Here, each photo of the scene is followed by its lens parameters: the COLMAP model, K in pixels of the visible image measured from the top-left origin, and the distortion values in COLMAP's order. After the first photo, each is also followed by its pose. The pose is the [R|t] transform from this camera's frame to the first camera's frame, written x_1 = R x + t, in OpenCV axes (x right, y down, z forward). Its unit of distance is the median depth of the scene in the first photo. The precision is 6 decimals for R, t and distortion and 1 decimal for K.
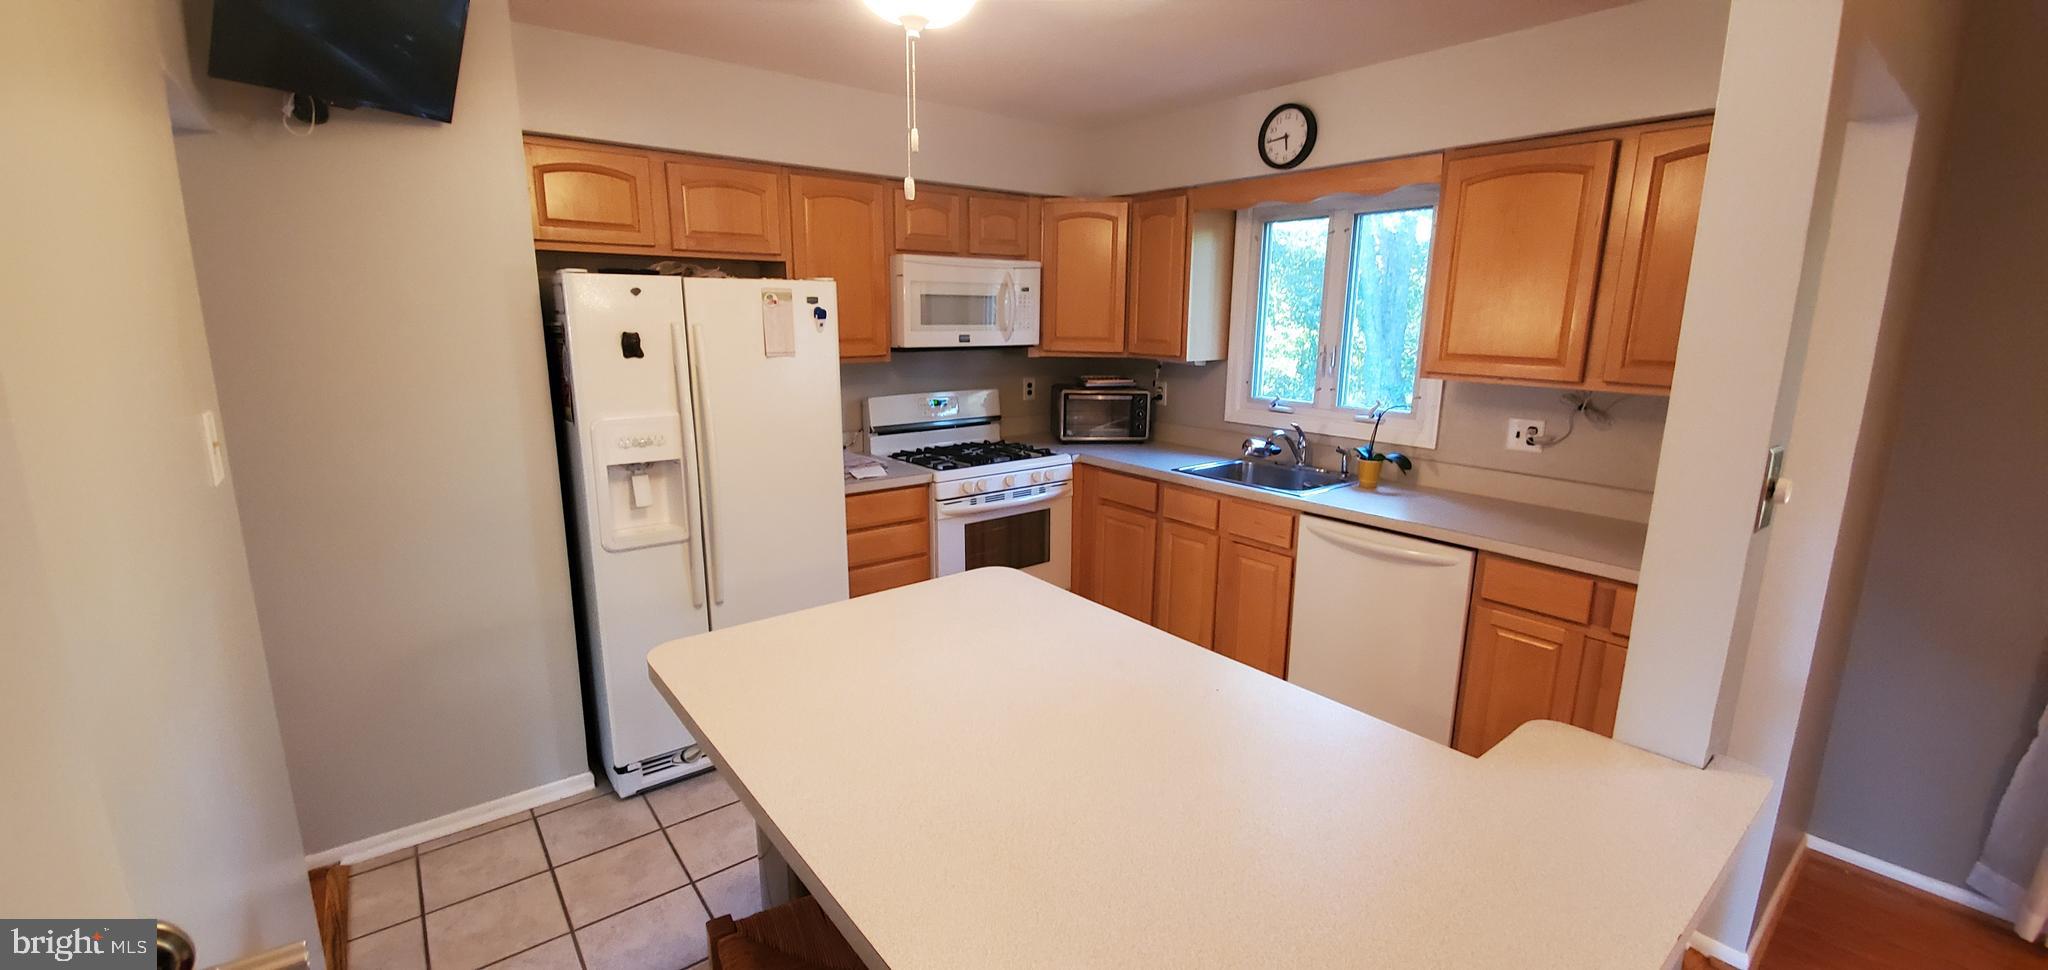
lens RADIAL K [[809.6, 0, 1018.3], [0, 809.6, 479.7], [0, 0, 1]] dist [0.001529, -0.009691]
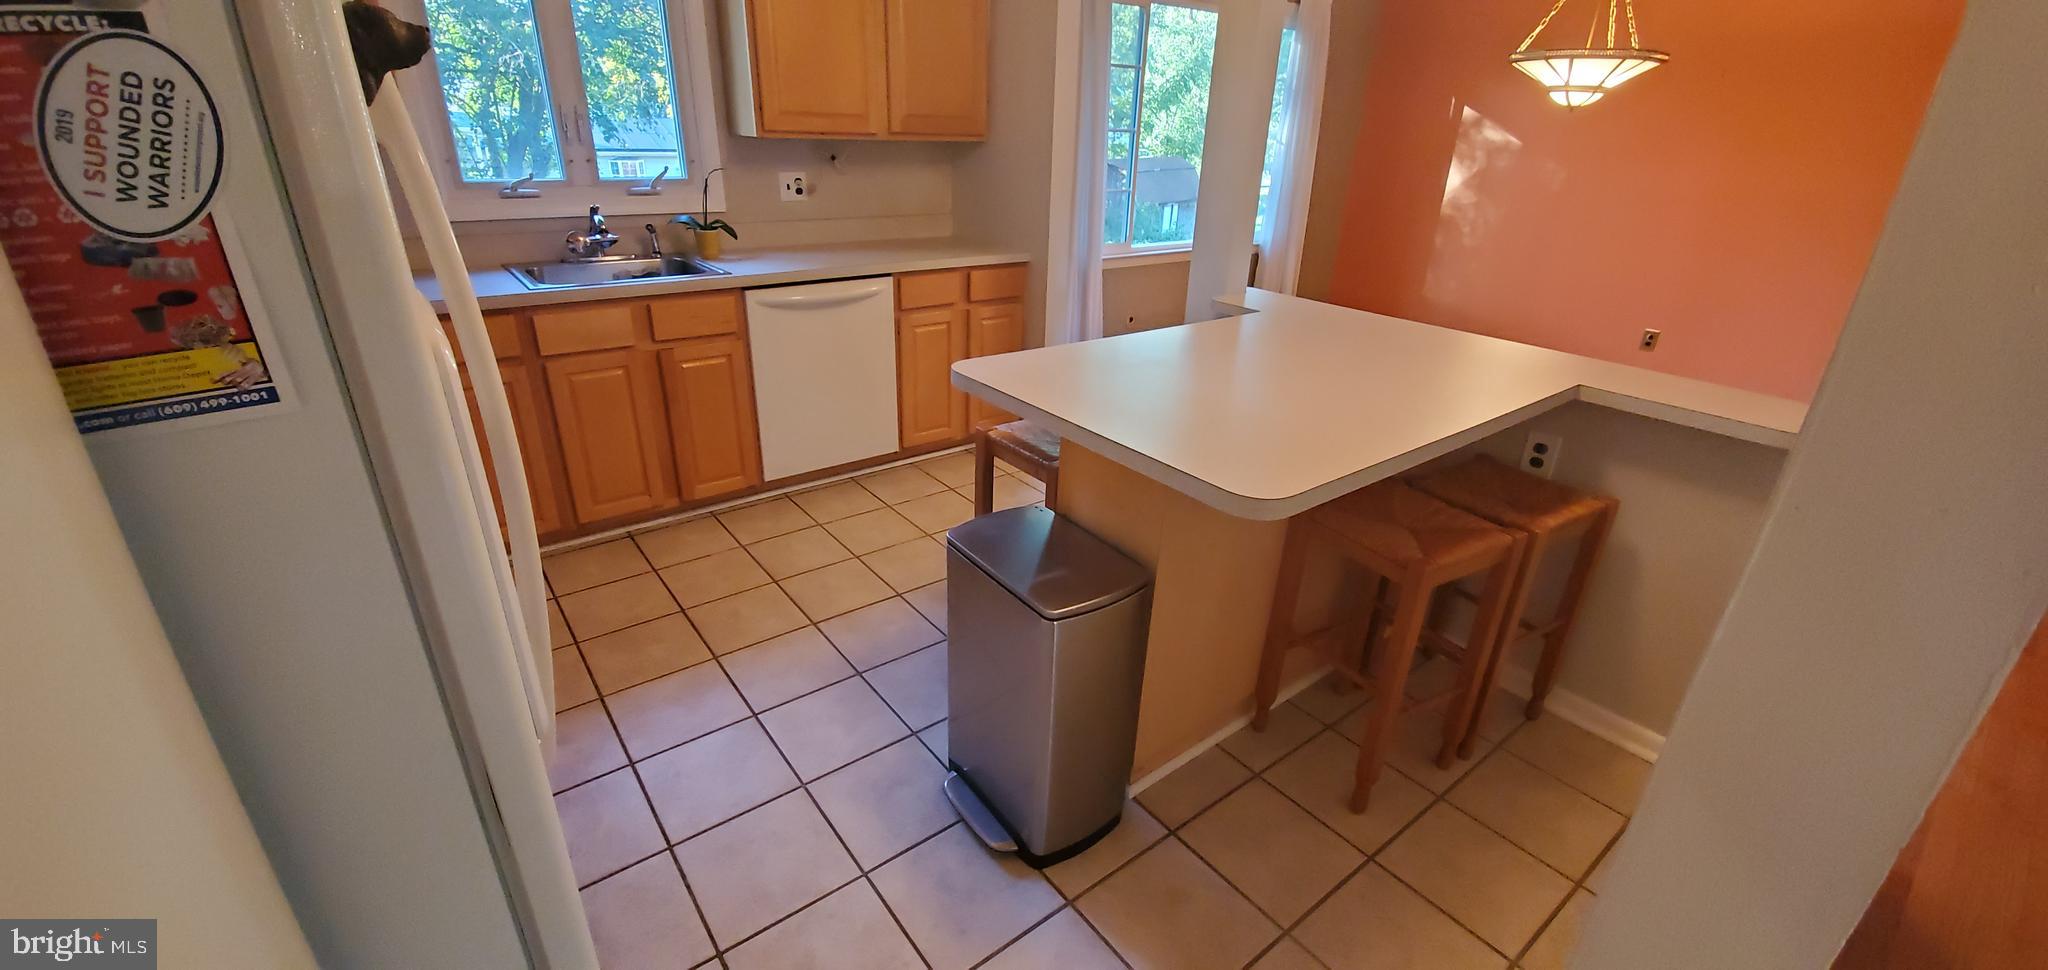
lens RADIAL K [[809.6, 0, 1012.8], [0, 809.6, 484.1], [0, 0, 1]] dist [0.001529, -0.009691]
pose [[0.004315, -0.411450, 0.911422, -0.547494], [0.174948, 0.897685, 0.404420, -0.074161], [-0.984568, 0.157707, 0.075855, 0.561498]]
